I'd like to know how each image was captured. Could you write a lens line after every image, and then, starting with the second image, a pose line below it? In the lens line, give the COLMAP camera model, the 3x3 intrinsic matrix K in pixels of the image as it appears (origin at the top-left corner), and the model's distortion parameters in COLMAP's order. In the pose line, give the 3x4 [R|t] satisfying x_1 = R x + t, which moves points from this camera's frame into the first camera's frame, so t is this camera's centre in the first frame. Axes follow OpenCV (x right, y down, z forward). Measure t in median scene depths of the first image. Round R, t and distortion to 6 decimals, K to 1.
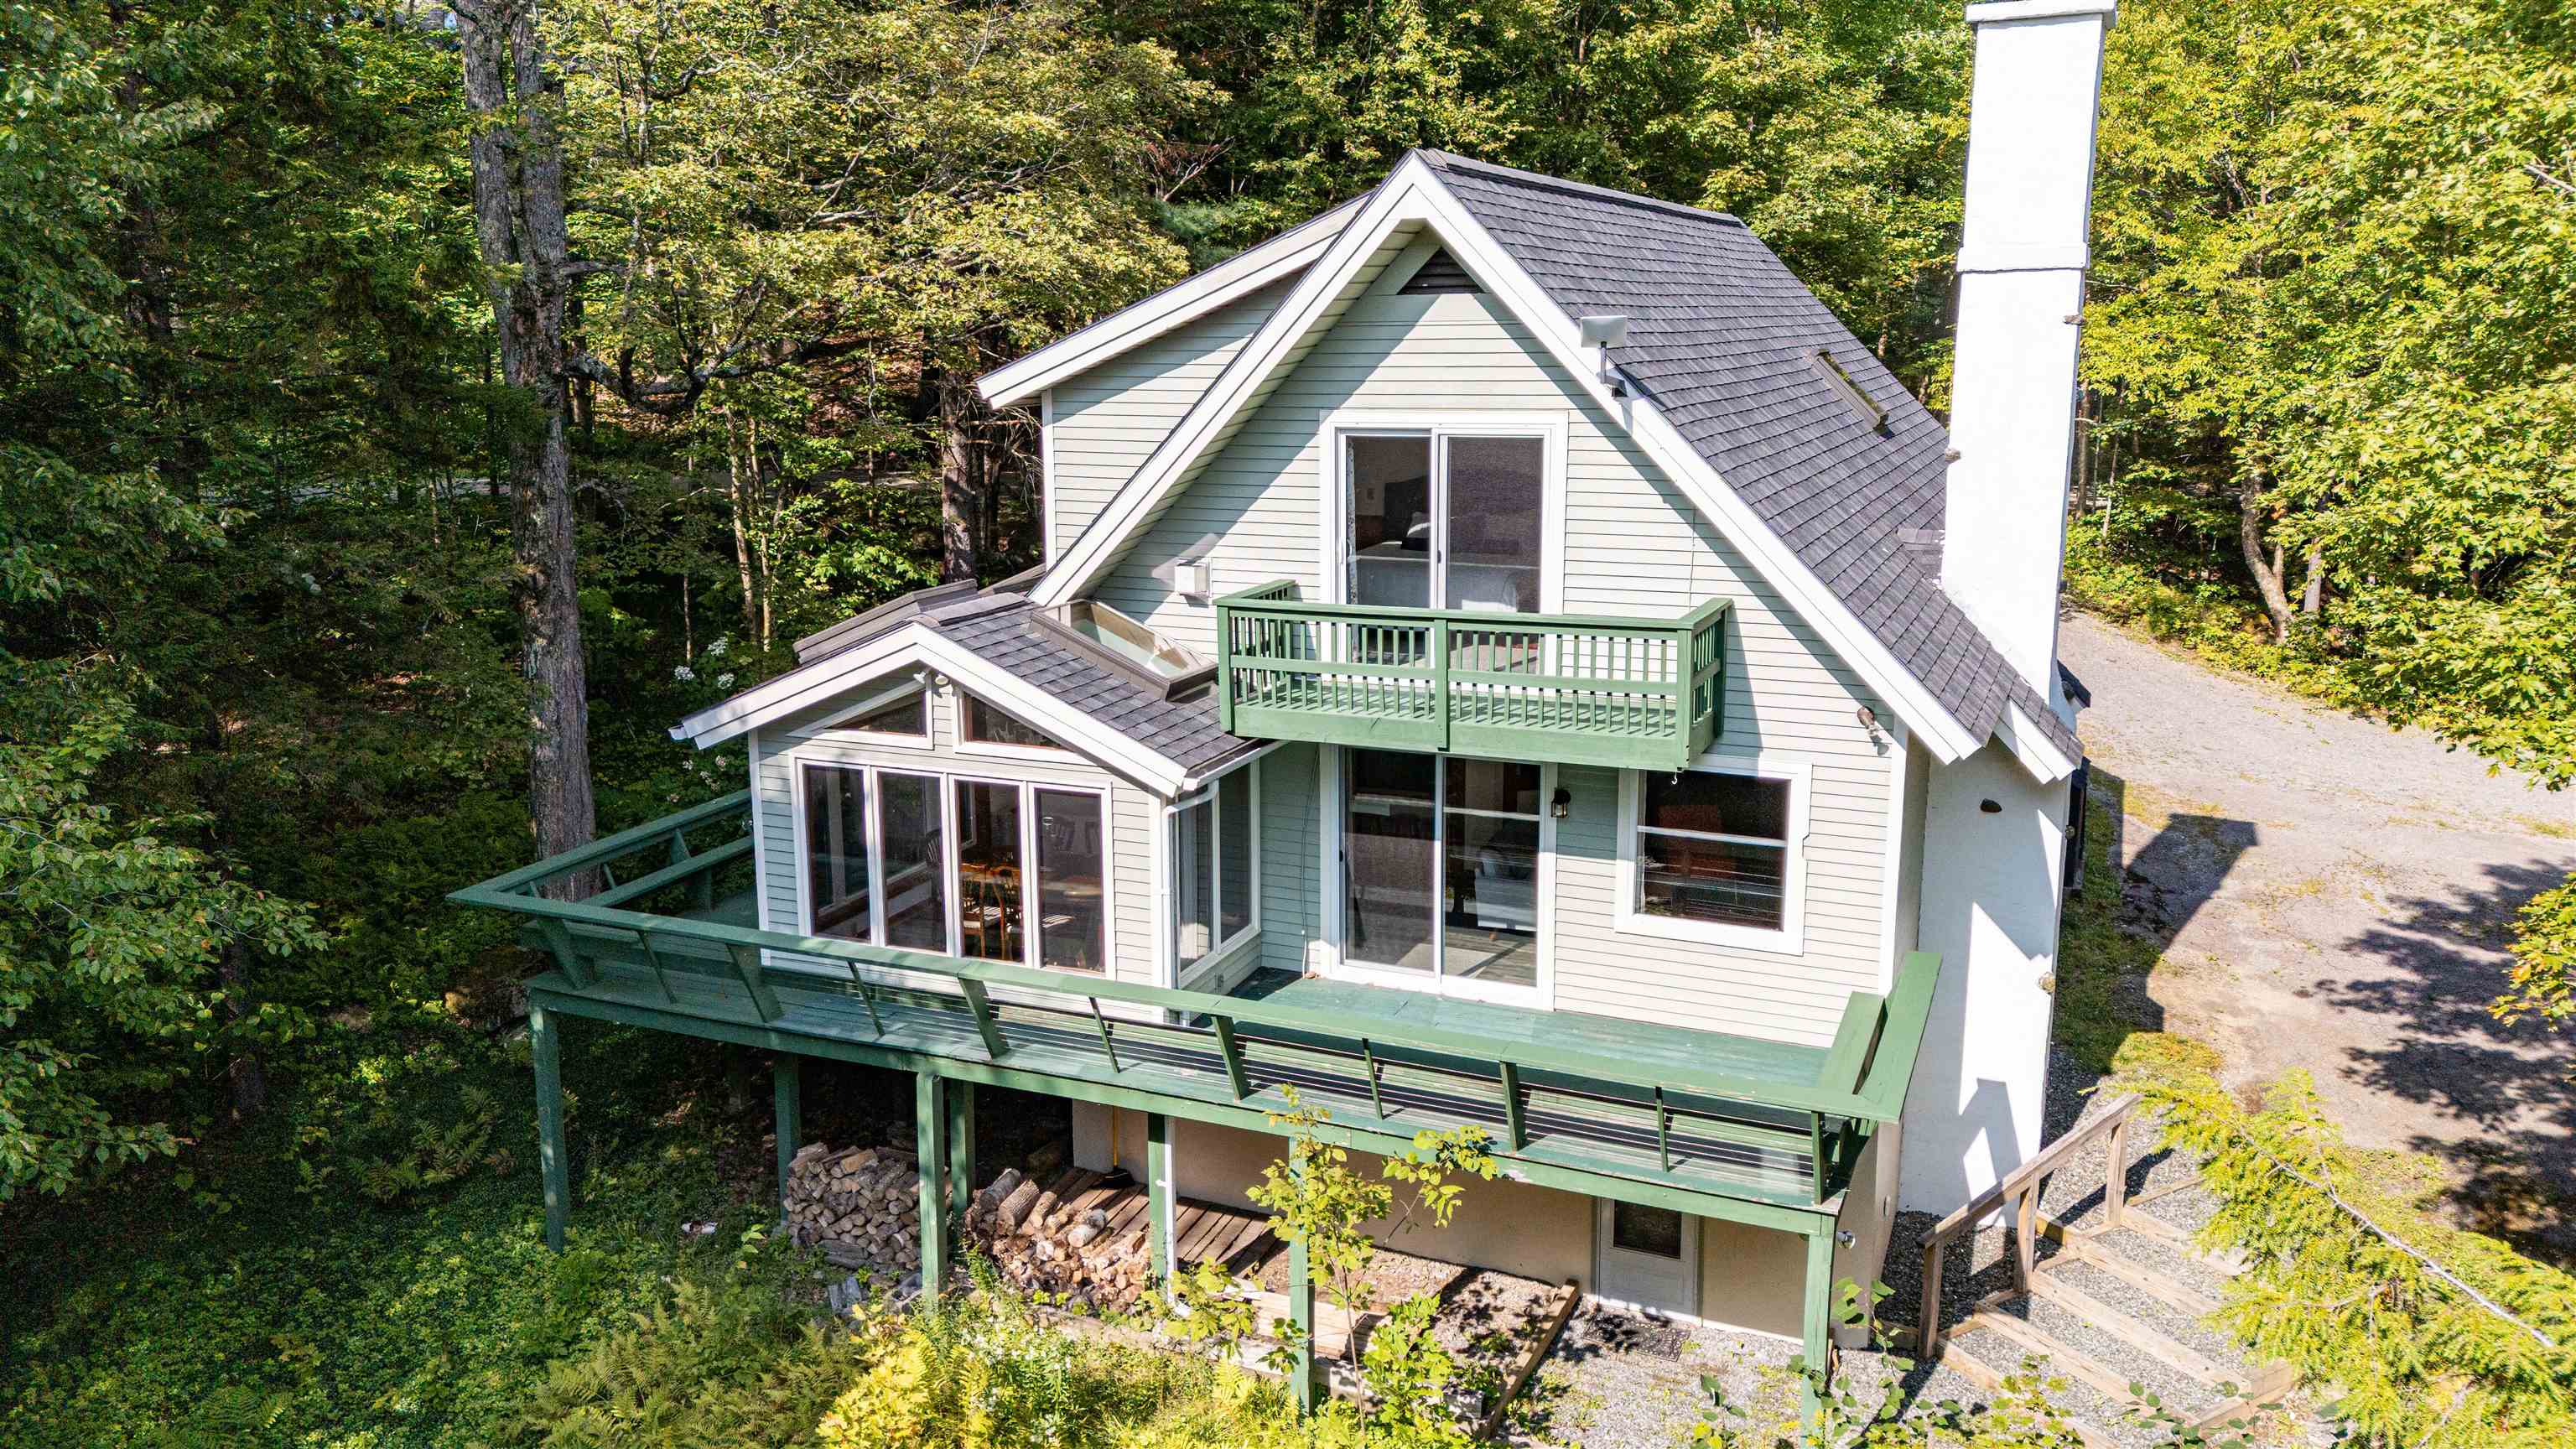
lens RADIAL K [[1868.9, 0, 1290.5], [0, 1868.9, 717.7], [0, 0, 1]] dist [0.076956, -0.067535]
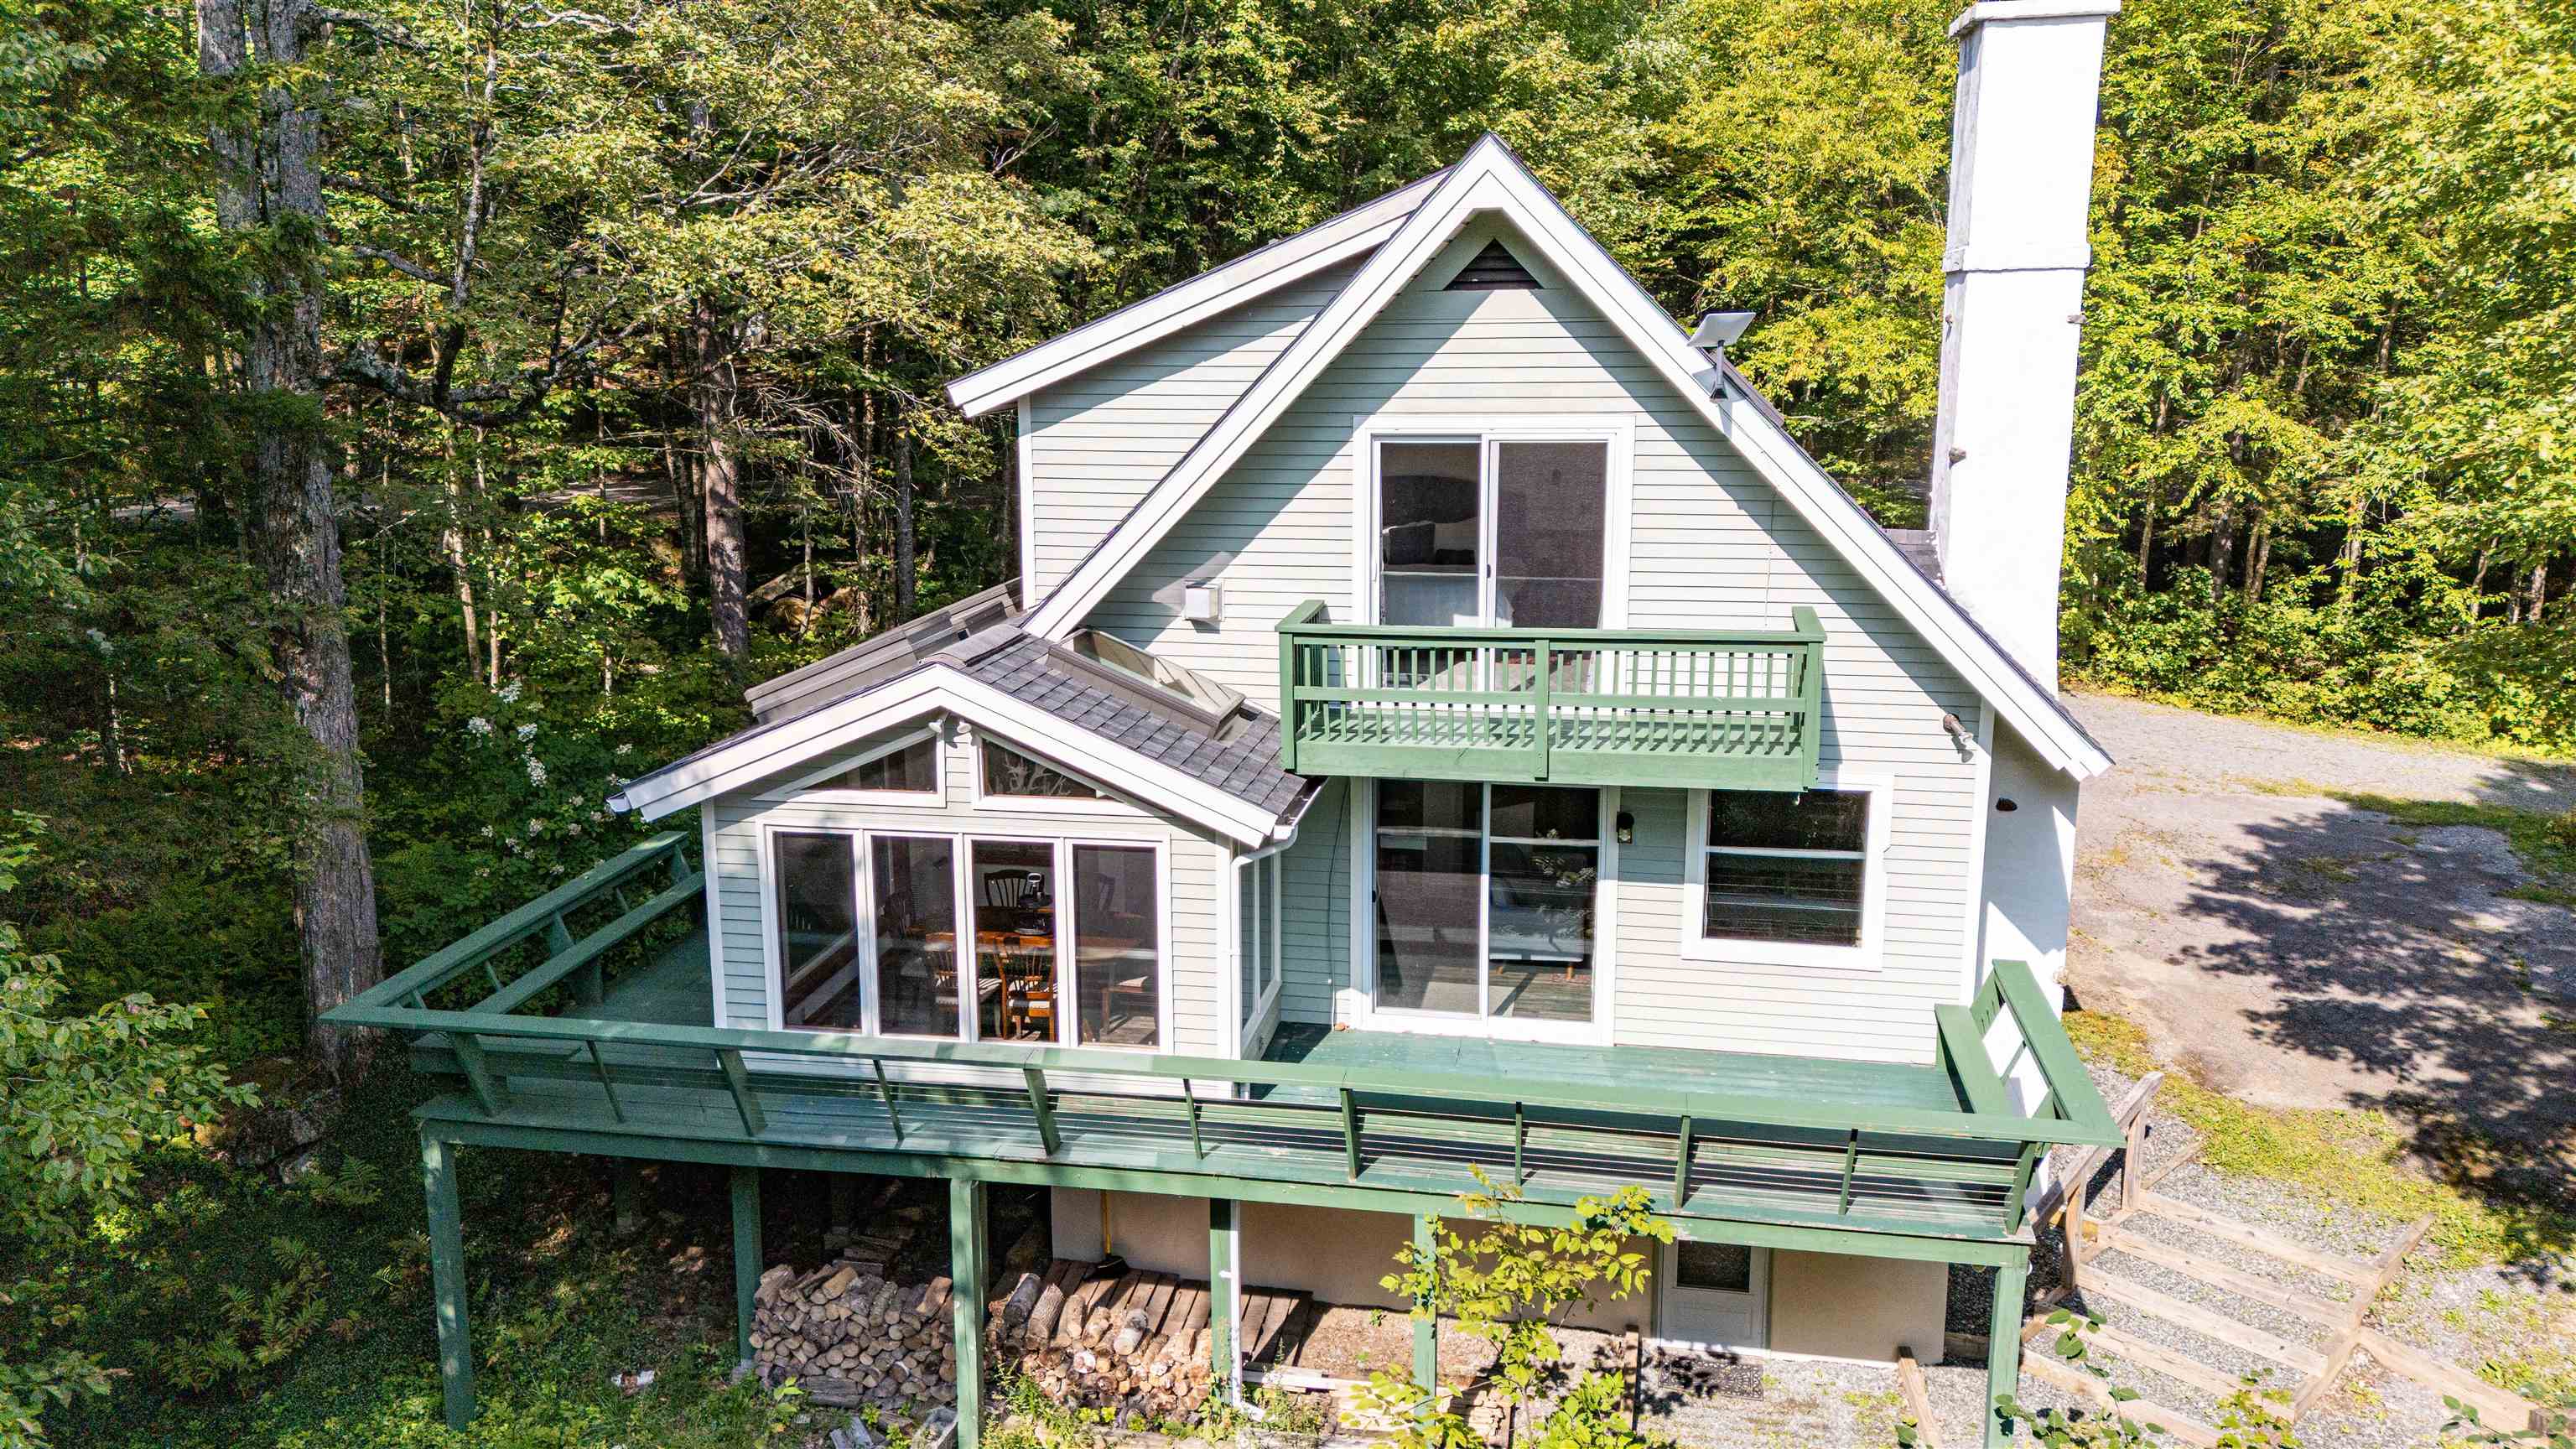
lens RADIAL K [[1868.9, 0, 1293.1], [0, 1868.9, 720.9], [0, 0, 1]] dist [0.076956, -0.067535]
pose [[0.973977, -0.045114, 0.222113, -0.218154], [0.044814, 0.998975, 0.006393, -0.020908], [-0.222174, 0.003727, 0.975000, 0.107298]]
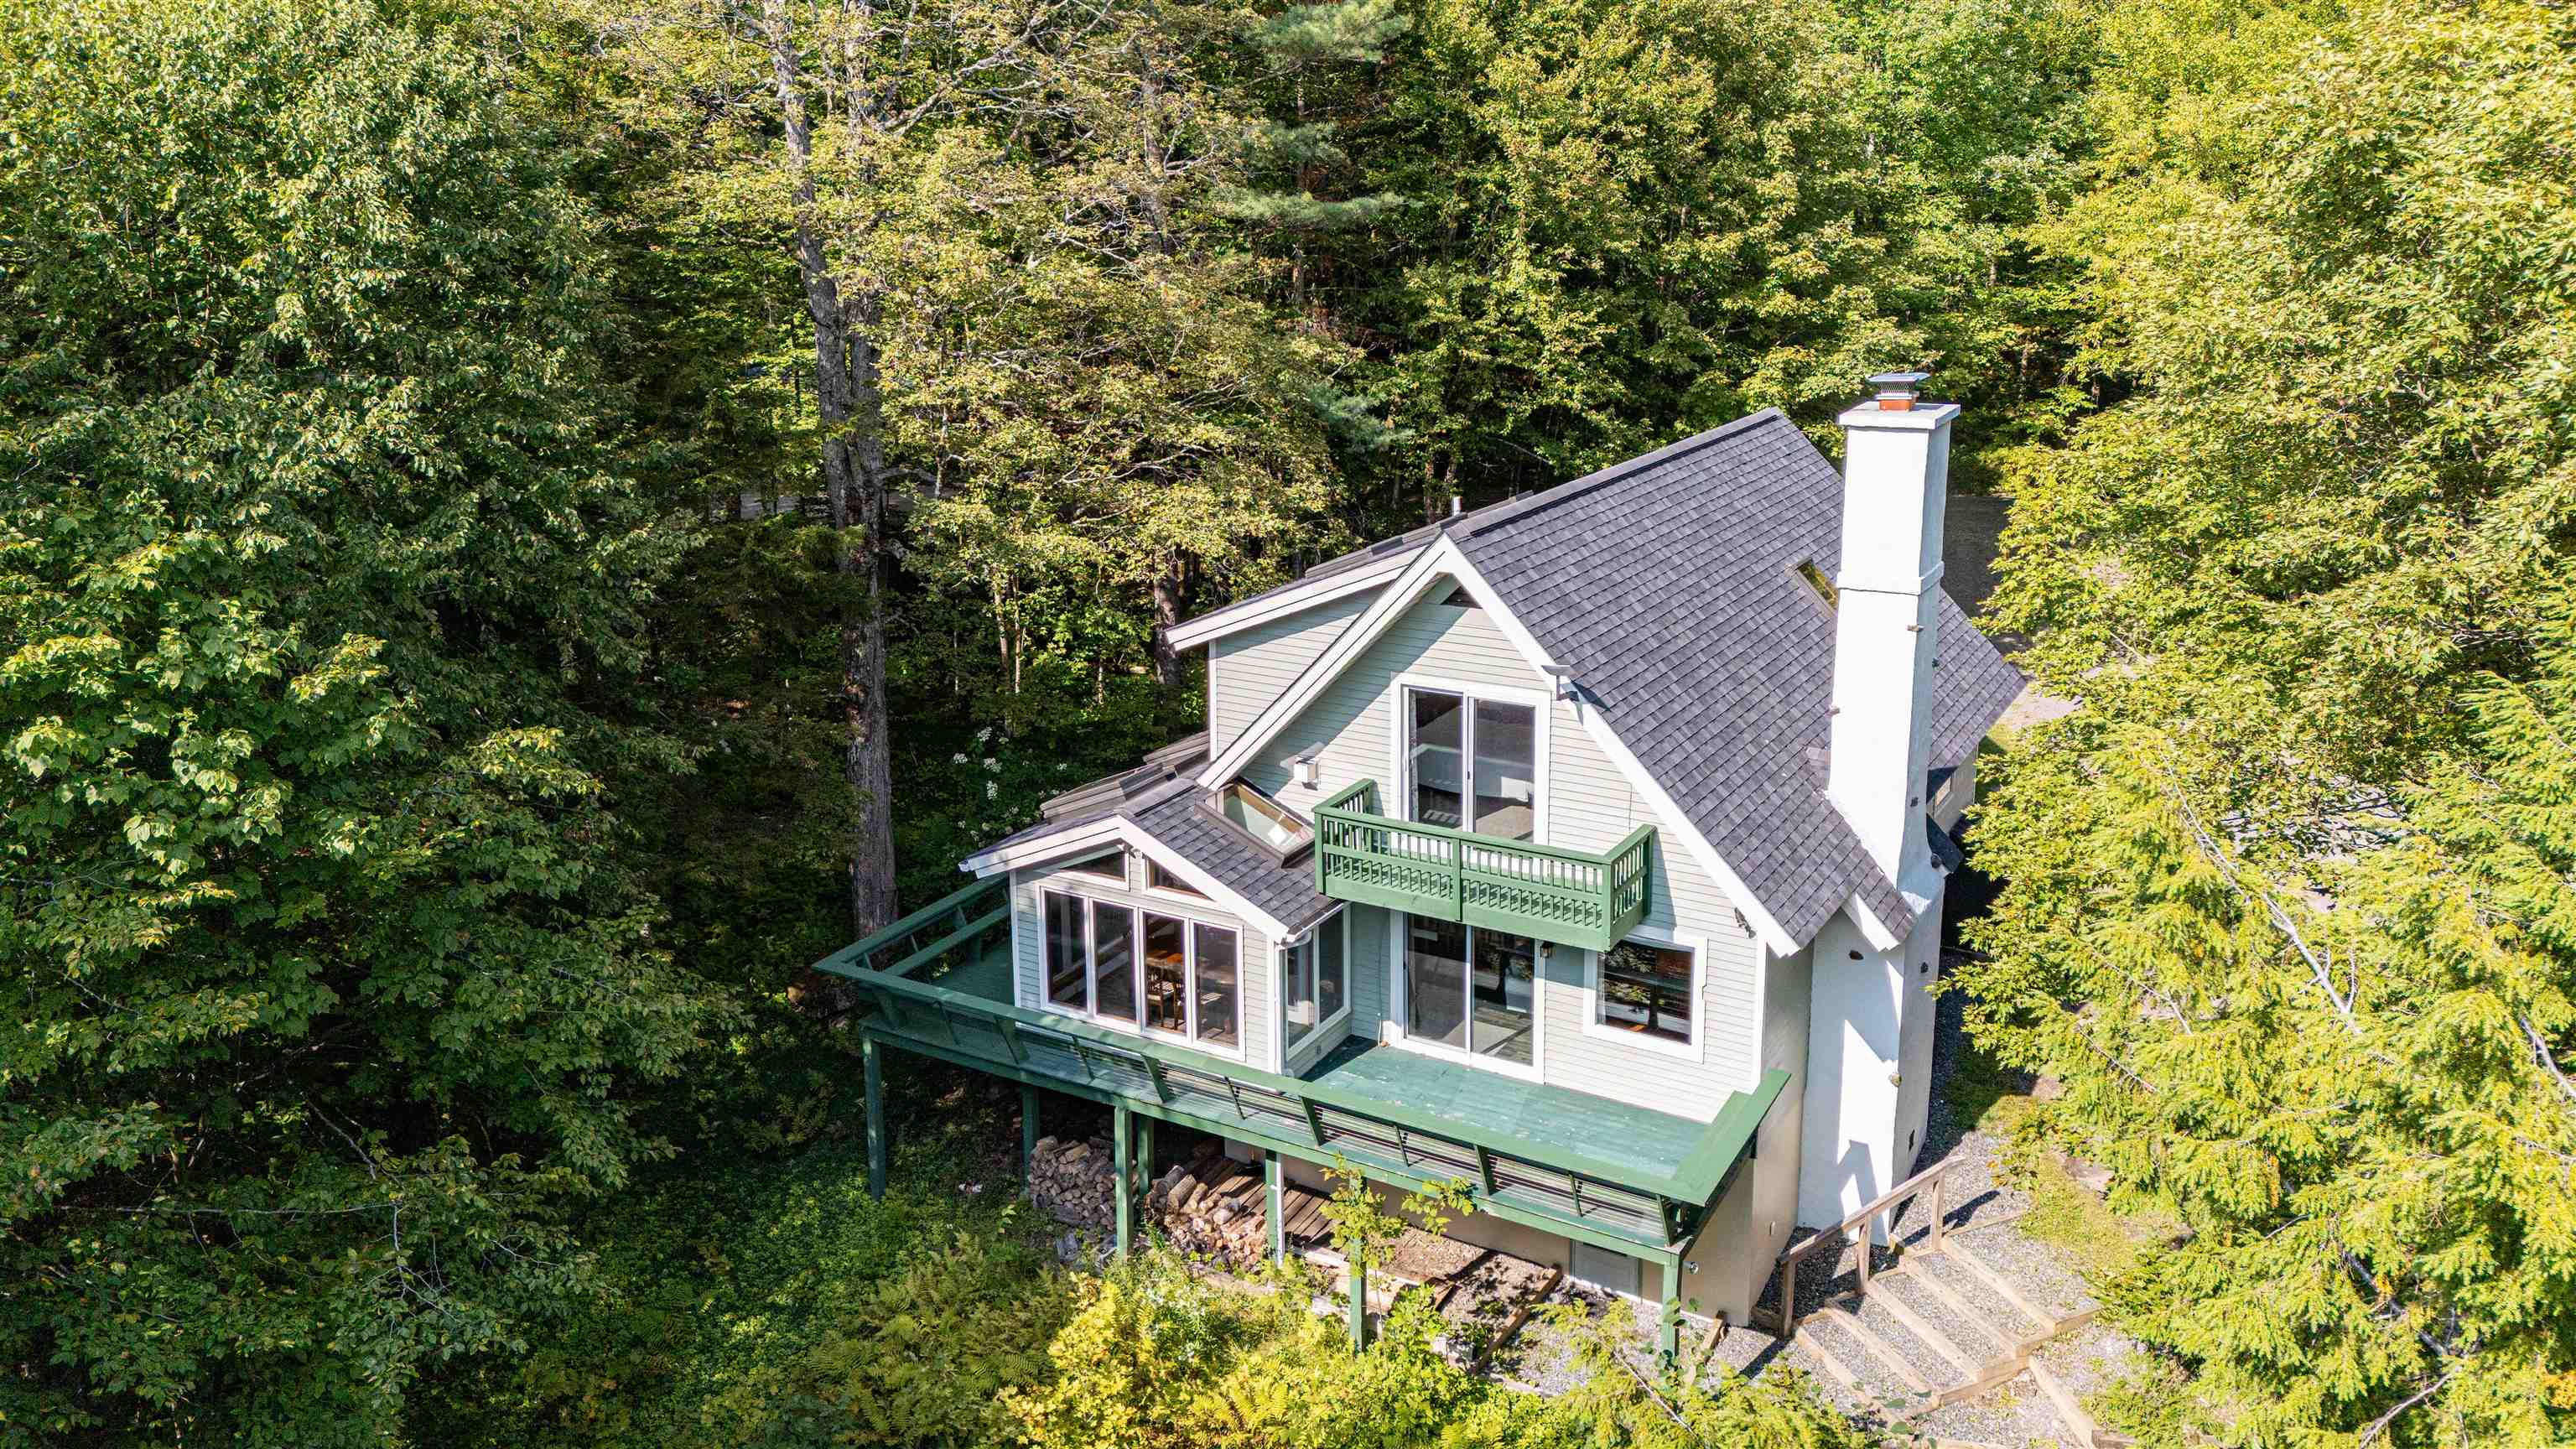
lens RADIAL K [[1868.9, 0, 1326.6], [0, 1868.9, 643.4], [0, 0, 1]] dist [0.076956, -0.067535]
pose [[0.994592, 0.025198, -0.100756, 0.108894], [-0.021813, 0.999165, 0.034560, -0.229099], [0.101543, -0.032176, 0.994311, -0.452987]]
